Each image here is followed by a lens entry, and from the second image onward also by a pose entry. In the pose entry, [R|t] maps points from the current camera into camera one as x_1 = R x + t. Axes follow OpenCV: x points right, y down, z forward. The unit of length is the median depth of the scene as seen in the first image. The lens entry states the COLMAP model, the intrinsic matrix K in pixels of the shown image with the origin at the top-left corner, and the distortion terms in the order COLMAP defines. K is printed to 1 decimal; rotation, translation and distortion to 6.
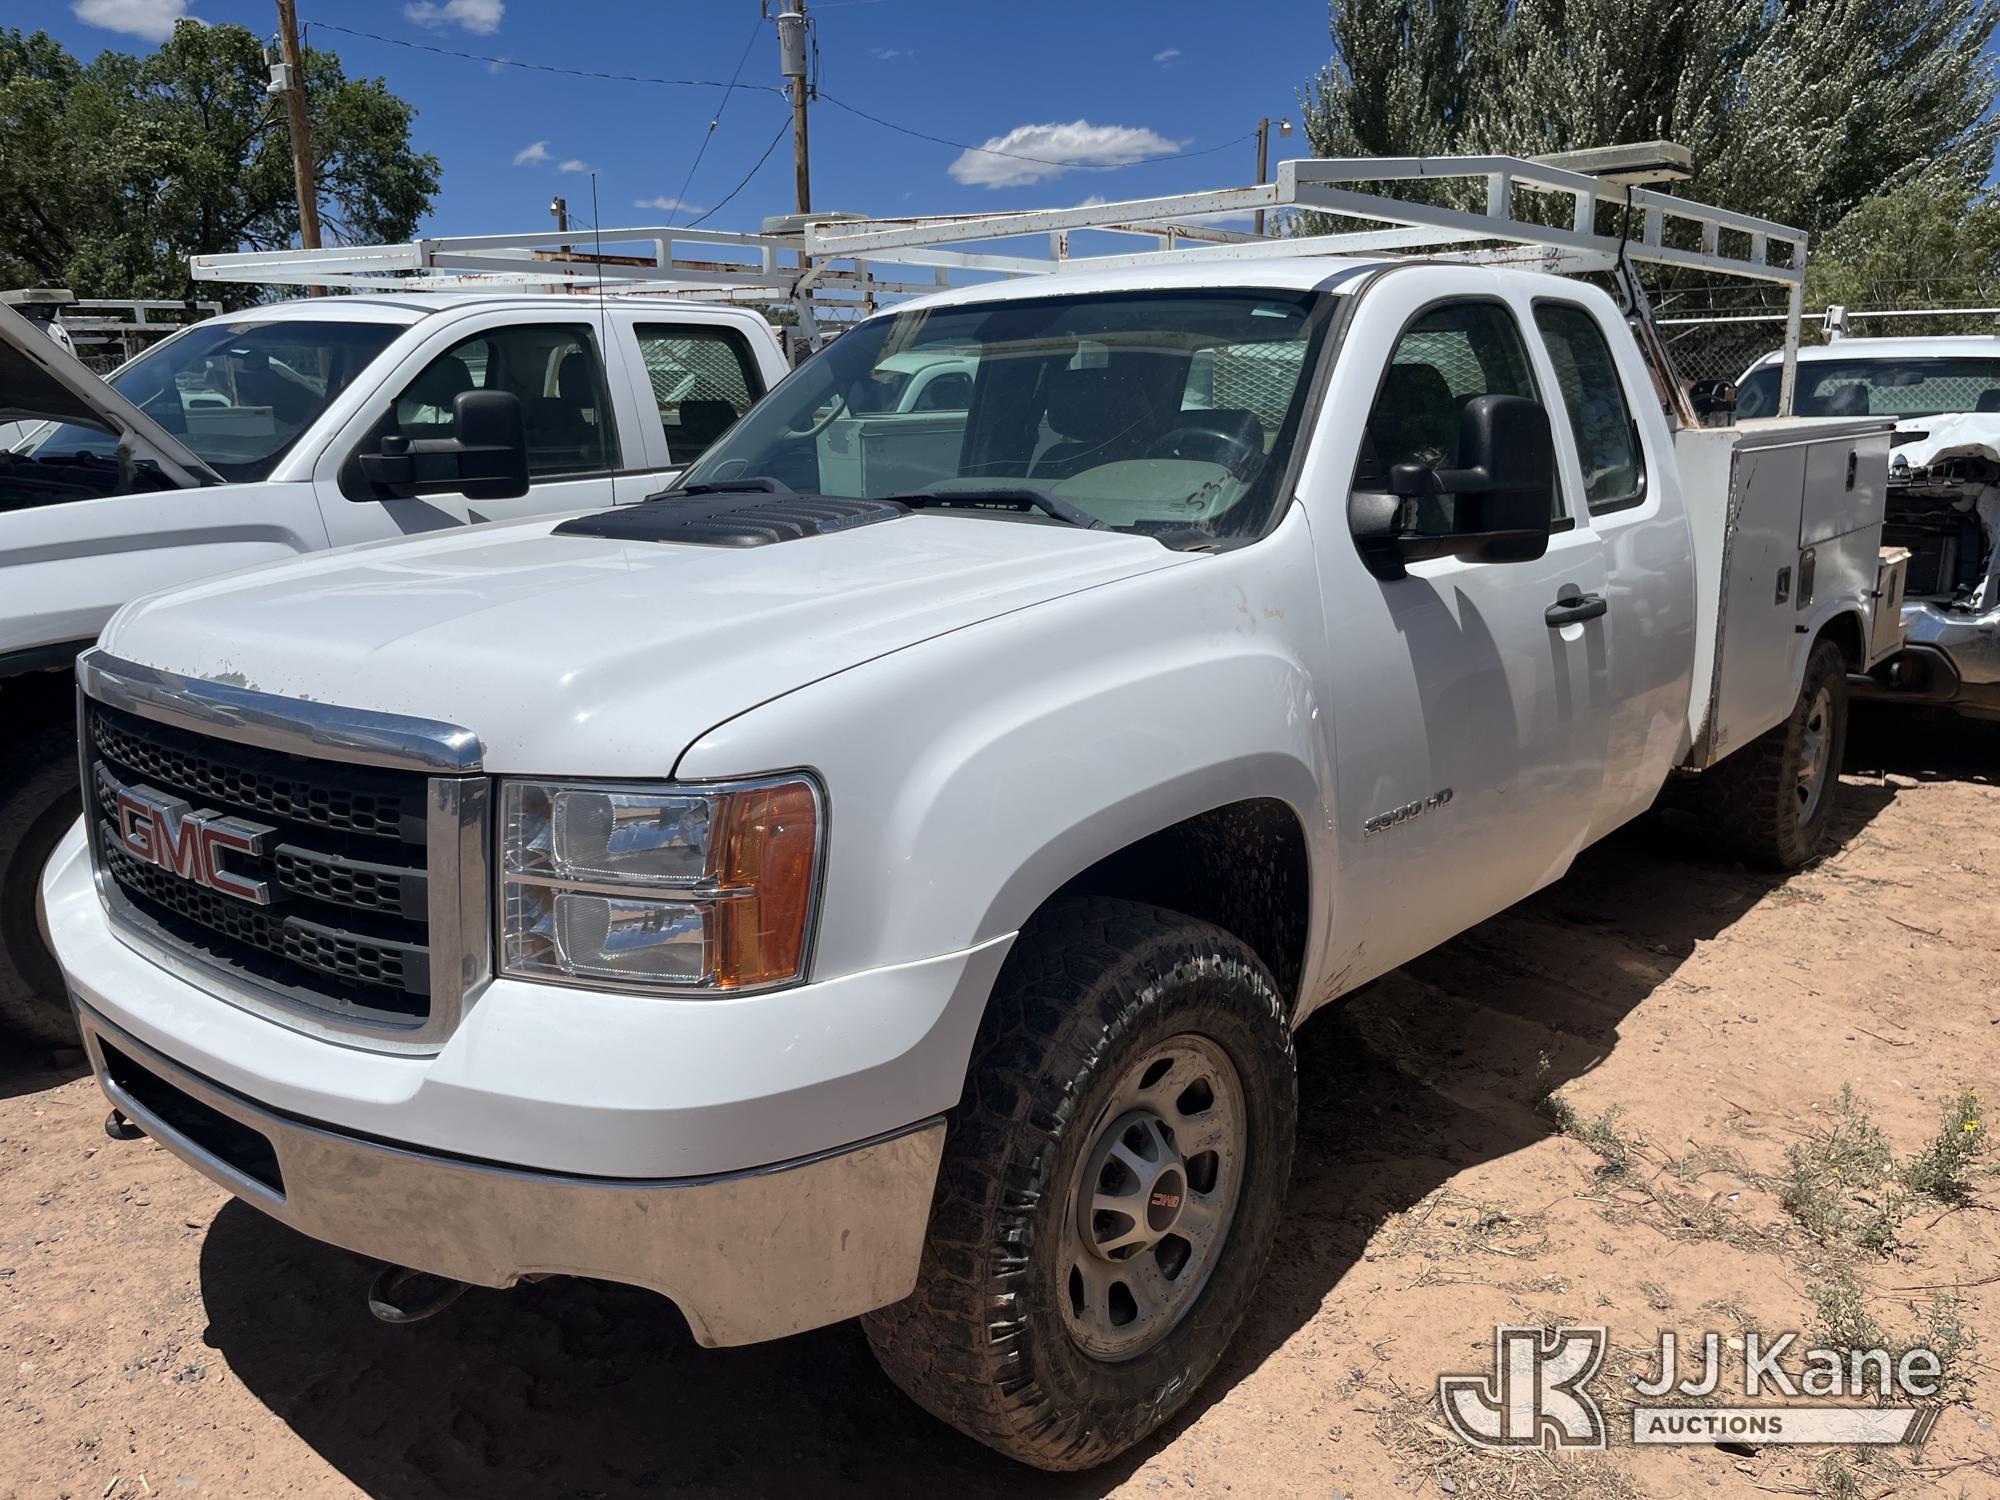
lens RADIAL K [[1651.1, 0, 1010.4], [0, 1651.1, 742.4], [0, 0, 1]] dist [-0.021167, -0.012904]
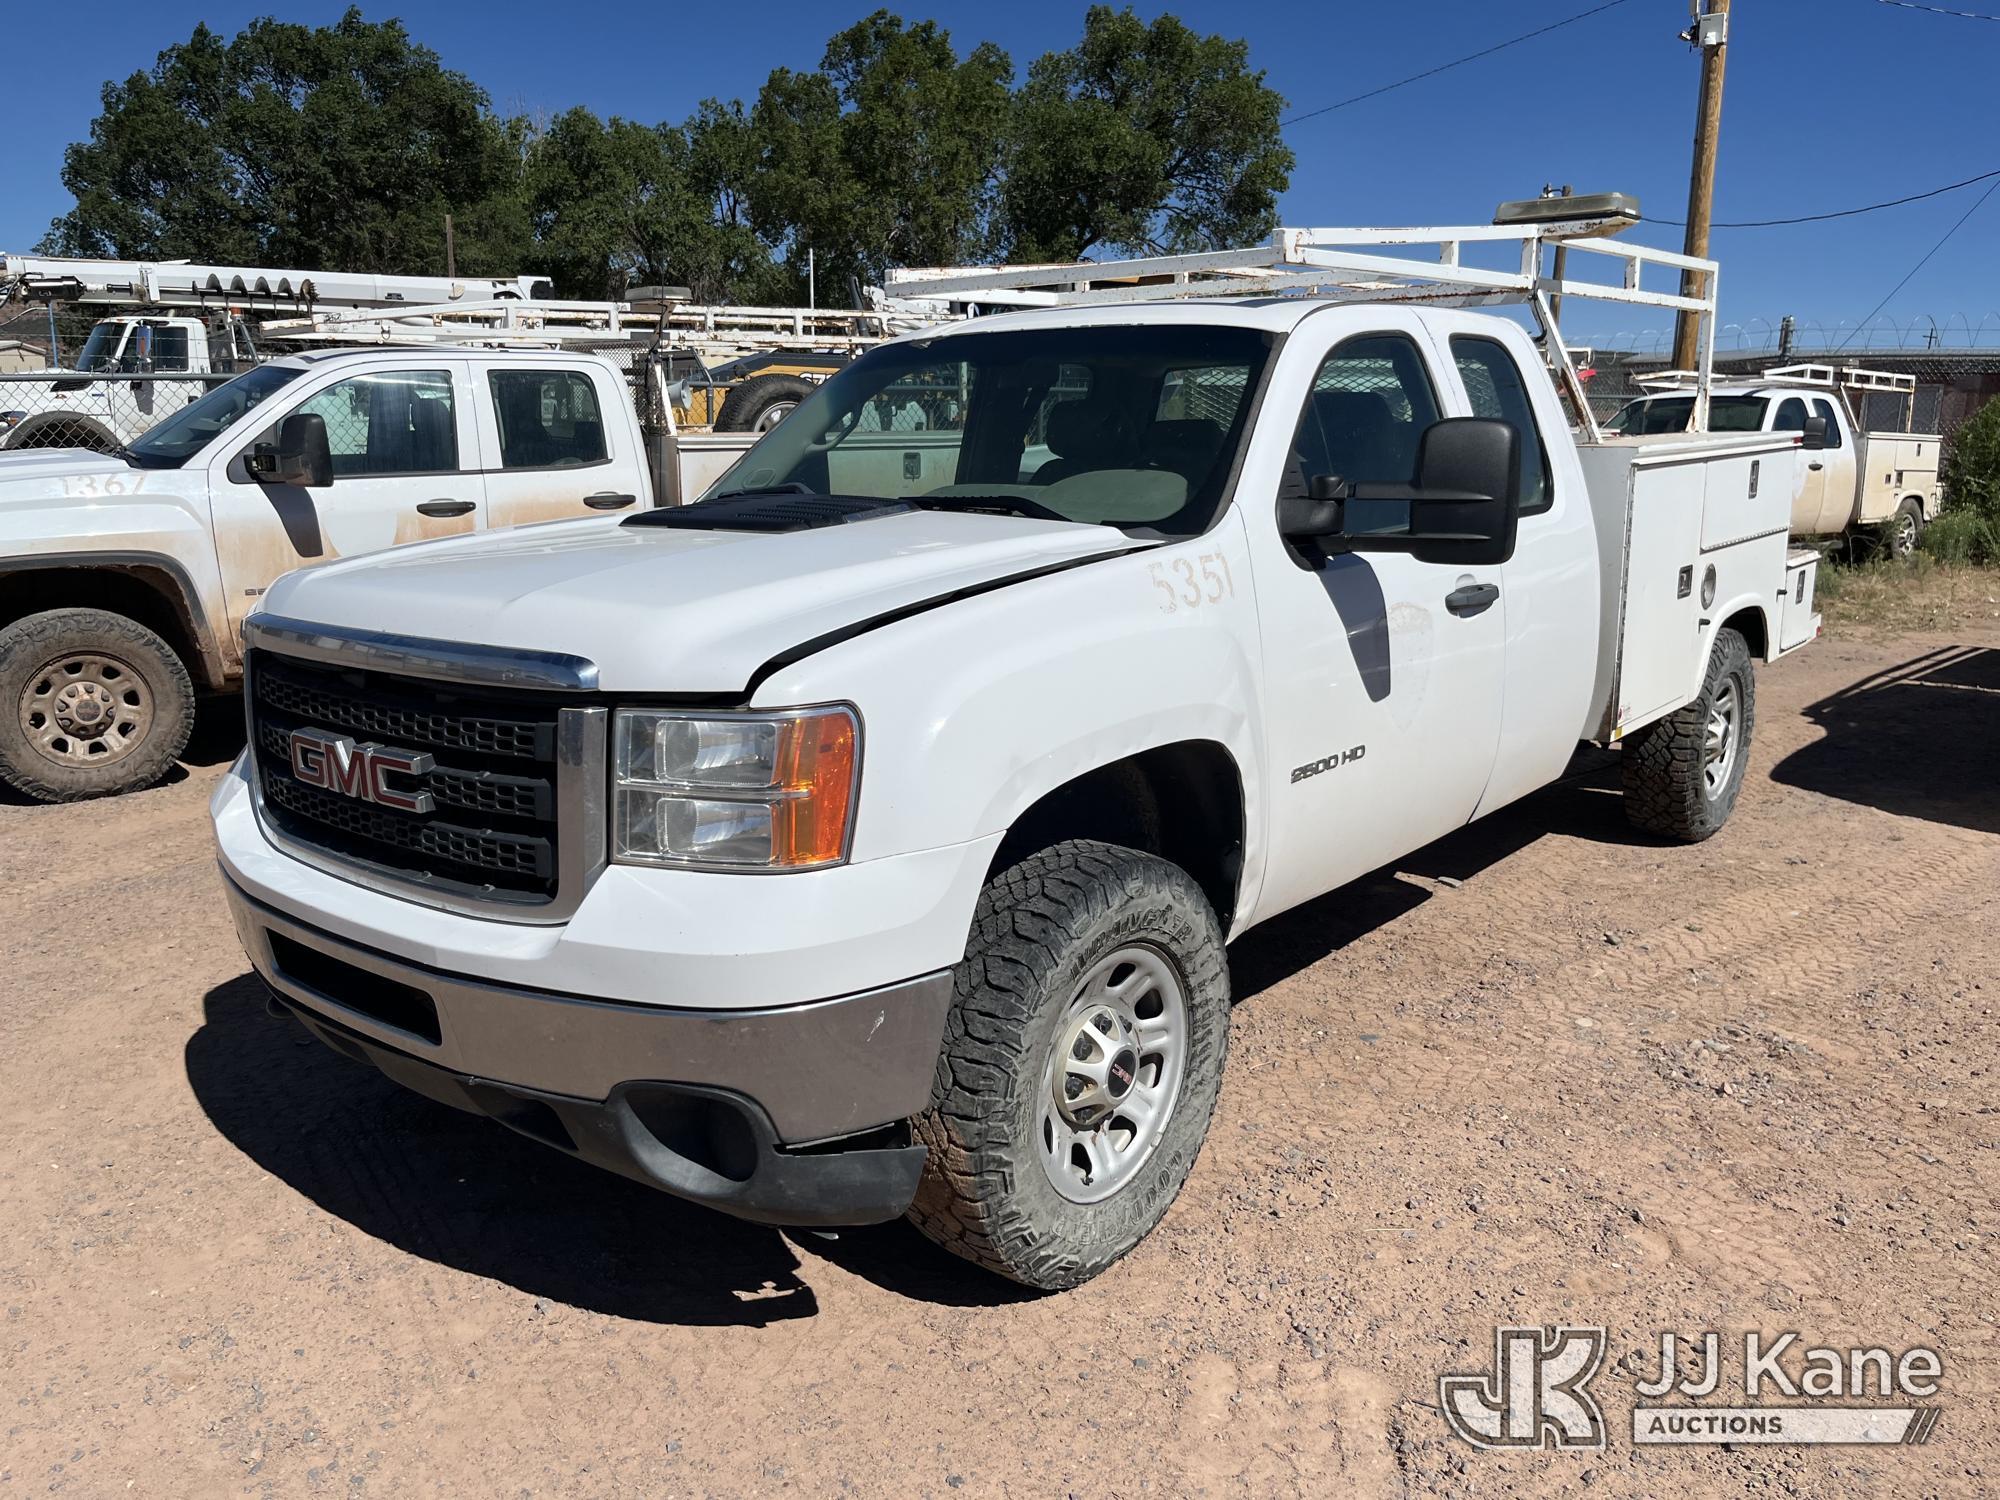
lens RADIAL K [[1651.1, 0, 998.1], [0, 1651.1, 743.8], [0, 0, 1]] dist [-0.021167, -0.012904]
pose [[0.999995, -0.000607, 0.003224, -0.005934], [0.000629, 0.999978, -0.006662, 0.045118], [-0.003220, 0.006664, 0.999973, -0.247779]]
